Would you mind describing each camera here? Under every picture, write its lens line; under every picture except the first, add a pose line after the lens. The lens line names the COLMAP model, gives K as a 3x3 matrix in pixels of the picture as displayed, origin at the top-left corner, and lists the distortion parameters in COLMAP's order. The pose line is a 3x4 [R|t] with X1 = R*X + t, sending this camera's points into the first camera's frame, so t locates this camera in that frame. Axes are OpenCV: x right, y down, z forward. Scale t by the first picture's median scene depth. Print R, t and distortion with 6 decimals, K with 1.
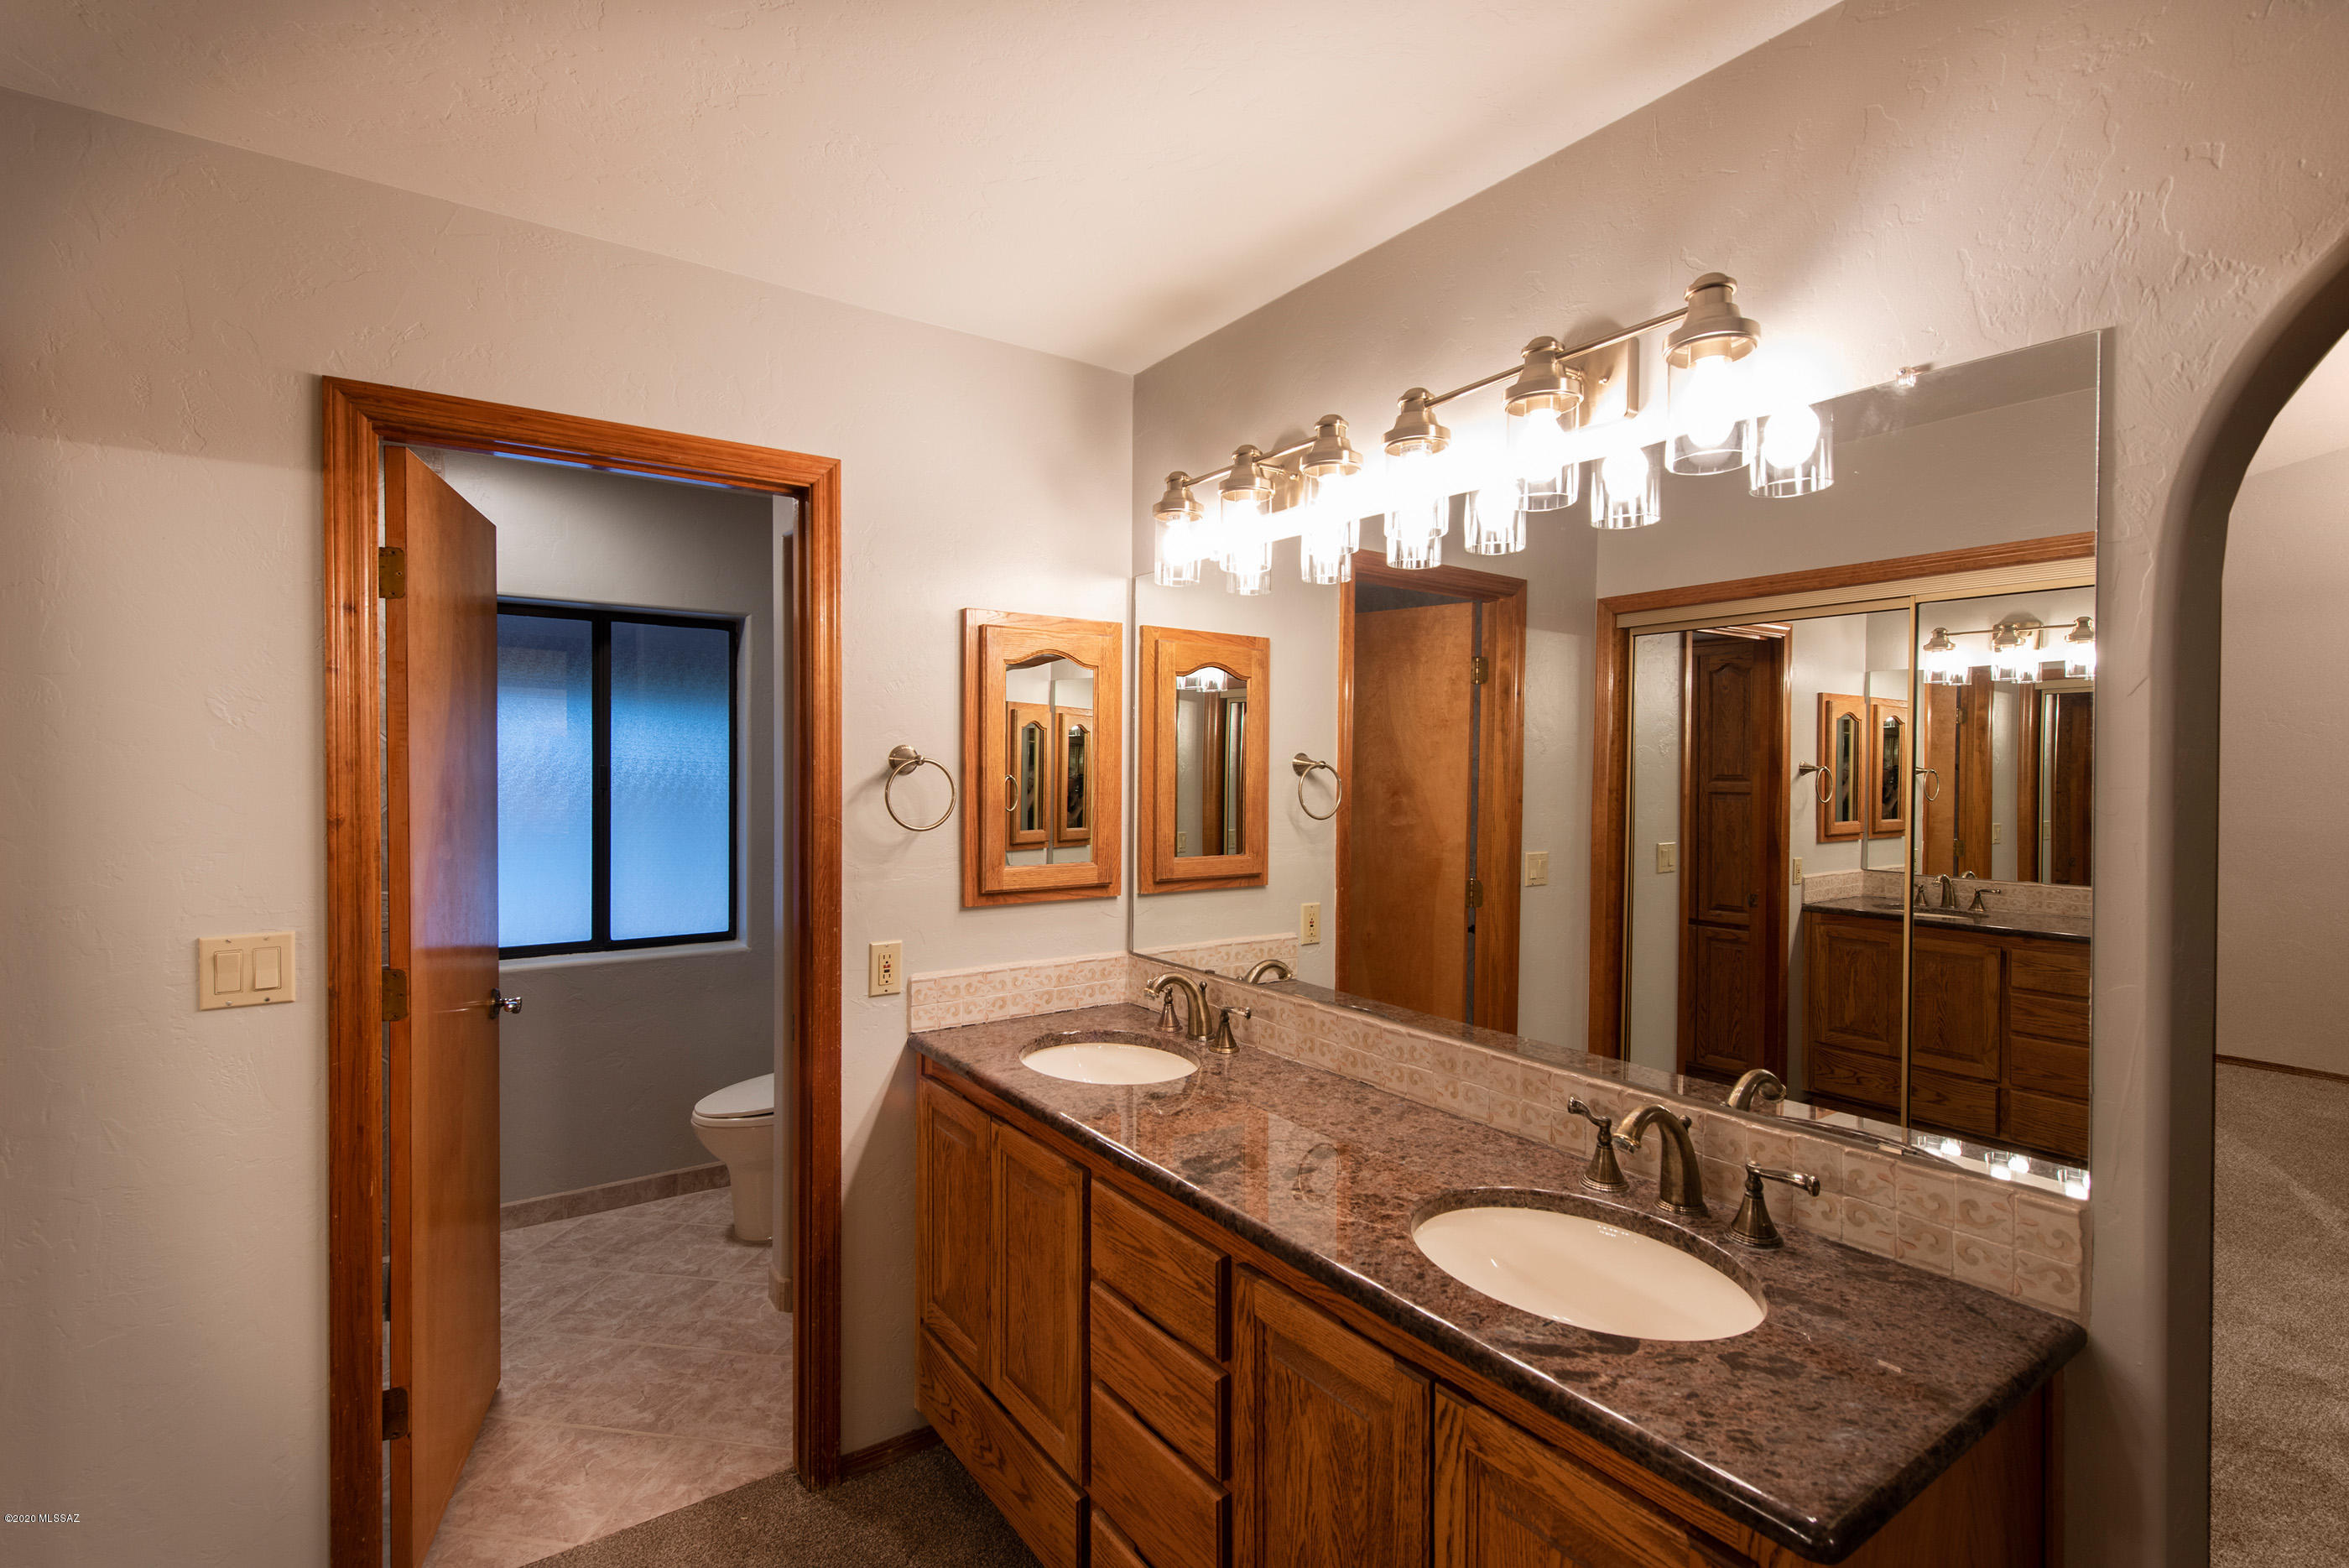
lens RADIAL K [[1173.0, 0, 1174.5], [0, 1173.0, 784.0], [0, 0, 1]] dist [-0.000908, -0.000288]
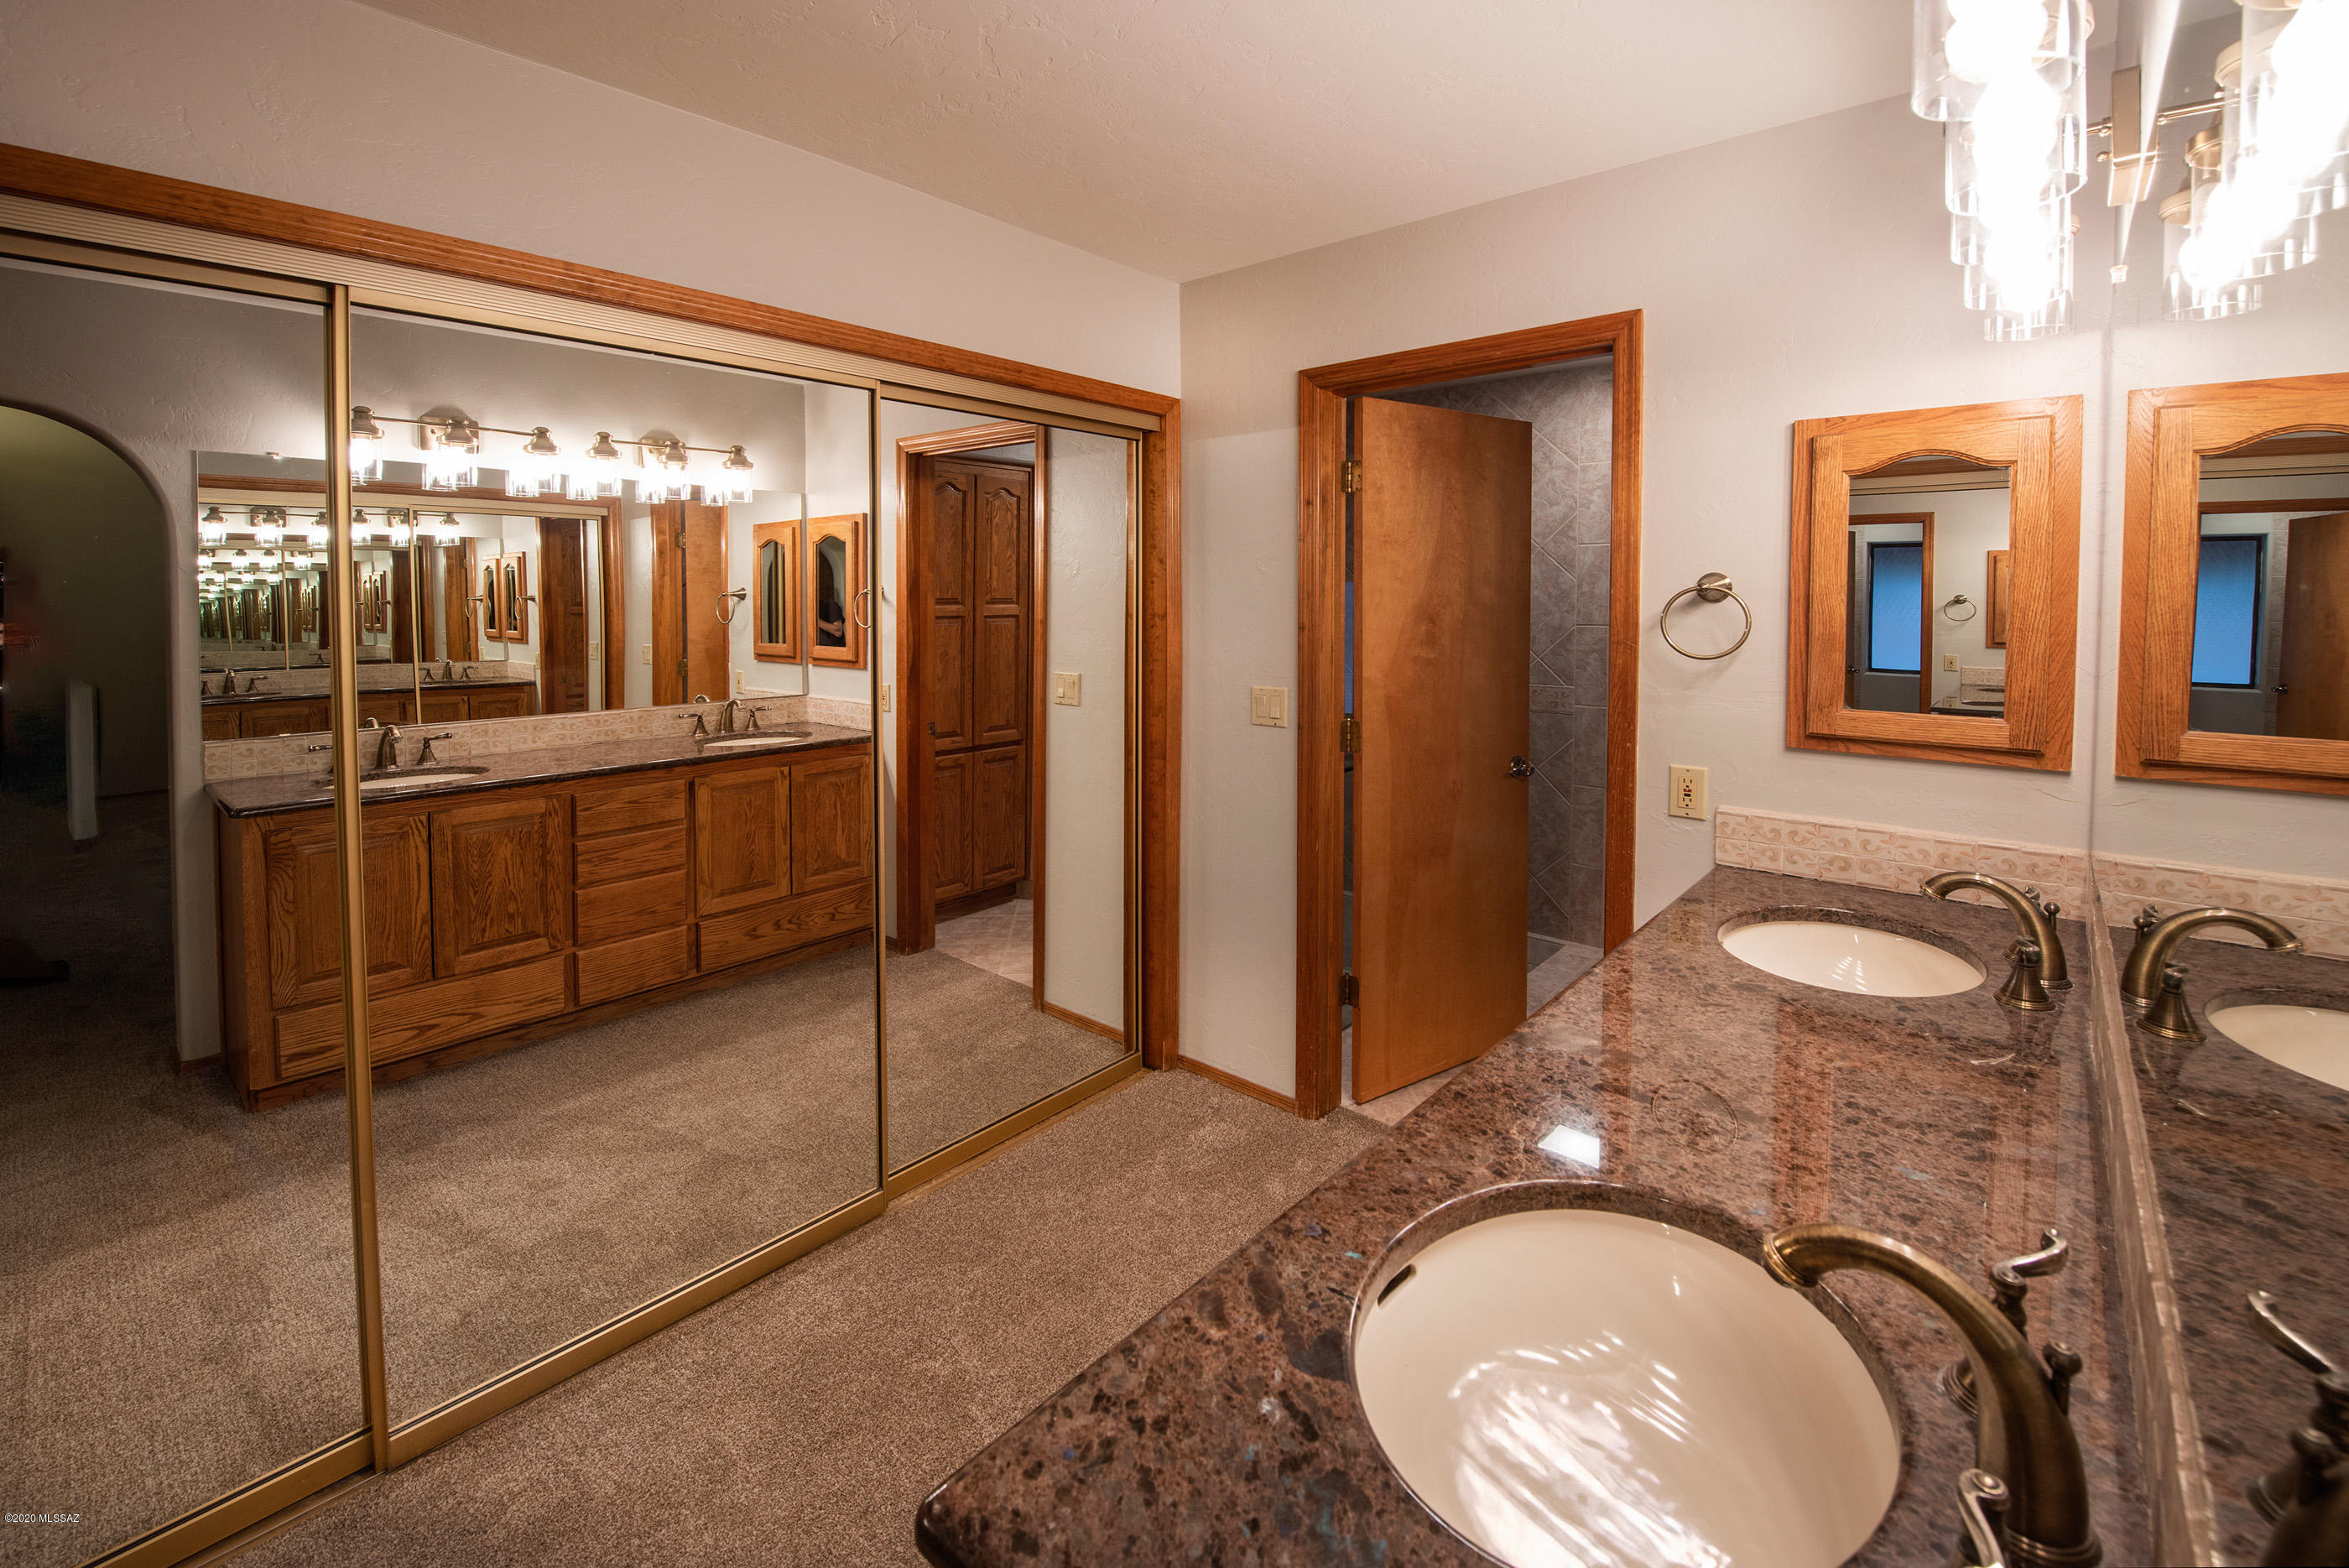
lens RADIAL K [[957.7, 0, 1178.2], [0, 957.7, 625.9], [0, 0, 1]] dist [0.000657, -0.000030]
pose [[0.246198, 0.028649, -0.968796, 0.461962], [-0.014432, 0.999561, 0.025891, -0.003184], [0.969112, 0.007607, 0.246503, 0.372389]]
